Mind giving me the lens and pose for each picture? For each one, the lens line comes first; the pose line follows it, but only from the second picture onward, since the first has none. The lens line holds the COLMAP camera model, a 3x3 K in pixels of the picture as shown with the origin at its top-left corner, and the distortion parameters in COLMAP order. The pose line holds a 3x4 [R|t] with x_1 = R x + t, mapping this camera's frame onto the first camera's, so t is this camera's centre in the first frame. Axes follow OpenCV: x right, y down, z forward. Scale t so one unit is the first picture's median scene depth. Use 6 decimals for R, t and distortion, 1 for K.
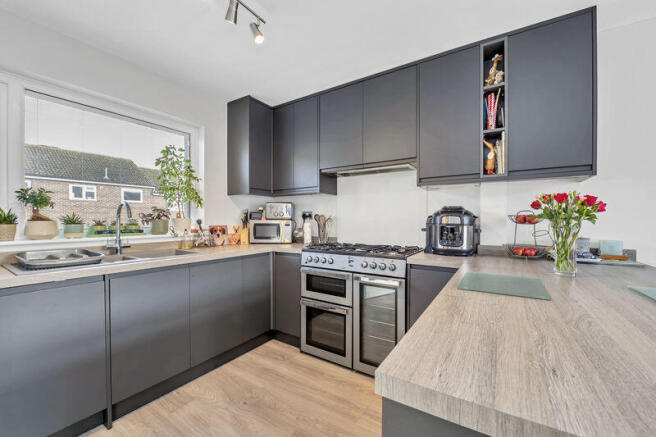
lens RADIAL K [[261.2, 0, 327.3], [0, 261.2, 225.3], [0, 0, 1]] dist [-0.017765, -0.001763]
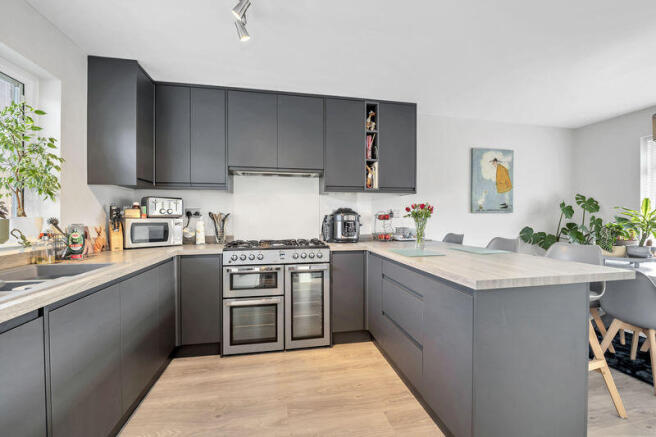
lens RADIAL K [[261.2, 0, 332.4], [0, 261.2, 222.7], [0, 0, 1]] dist [-0.017765, -0.001763]
pose [[0.719862, -0.015976, 0.693934, -0.451057], [0.017080, 0.999840, 0.005300, -0.002246], [-0.693907, 0.008037, 0.720020, 0.030223]]
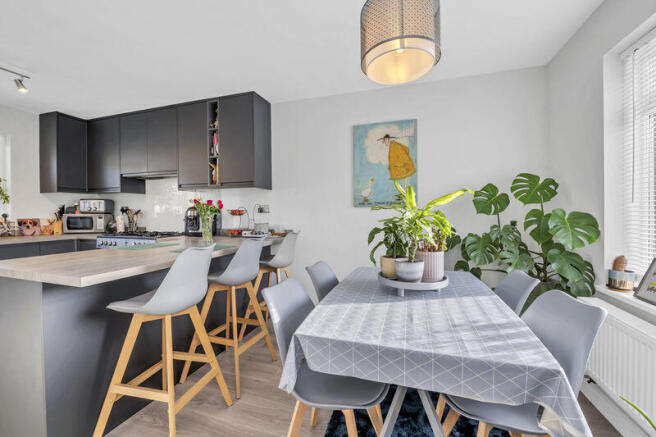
lens RADIAL K [[261.2, 0, 322.2], [0, 261.2, 219.9], [0, 0, 1]] dist [-0.017765, -0.001763]
pose [[0.961762, -0.011853, 0.273630, 0.614119], [0.009895, 0.999915, 0.008536, 0.011014], [-0.273708, -0.005502, 0.961797, -0.533297]]
